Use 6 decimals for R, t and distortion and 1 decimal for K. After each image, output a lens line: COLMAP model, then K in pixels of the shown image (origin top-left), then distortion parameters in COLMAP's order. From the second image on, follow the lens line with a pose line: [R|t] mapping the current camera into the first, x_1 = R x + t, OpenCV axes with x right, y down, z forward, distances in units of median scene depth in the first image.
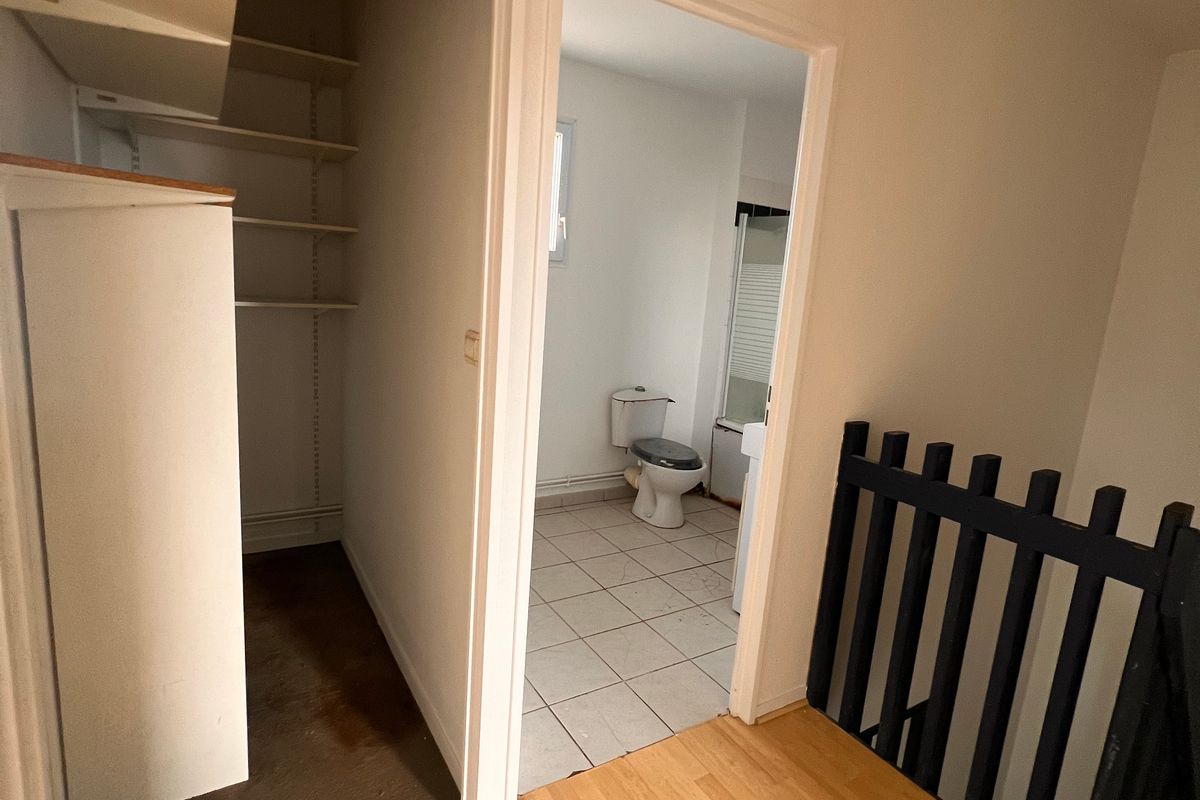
lens RADIAL K [[632.1, 0, 598.6], [0, 632.1, 402.0], [0, 0, 1]] dist [-0.001430, 0.000372]
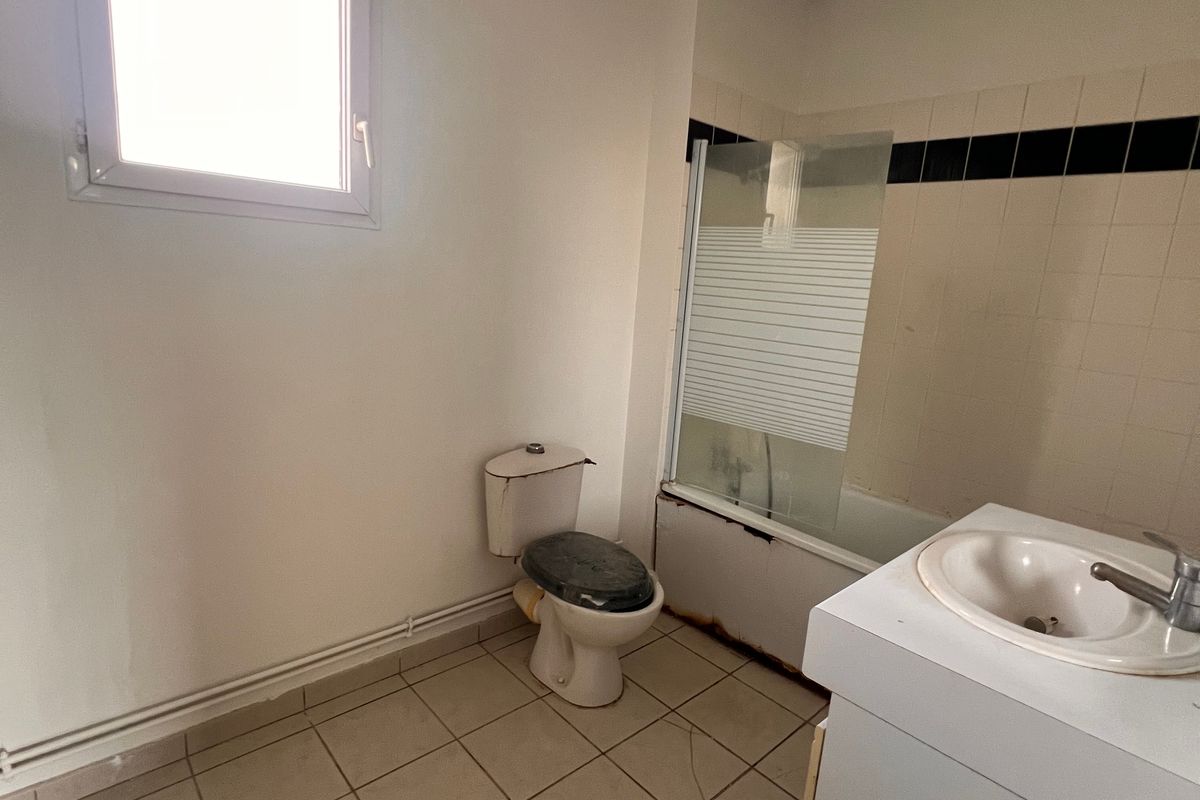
lens RADIAL K [[632.1, 0, 603.7], [0, 632.1, 396.7], [0, 0, 1]] dist [-0.001430, 0.000372]
pose [[0.981454, -0.042846, 0.186849, 0.022146], [0.037558, 0.998790, 0.031751, -0.082501], [-0.187983, -0.024144, 0.981875, 0.435514]]
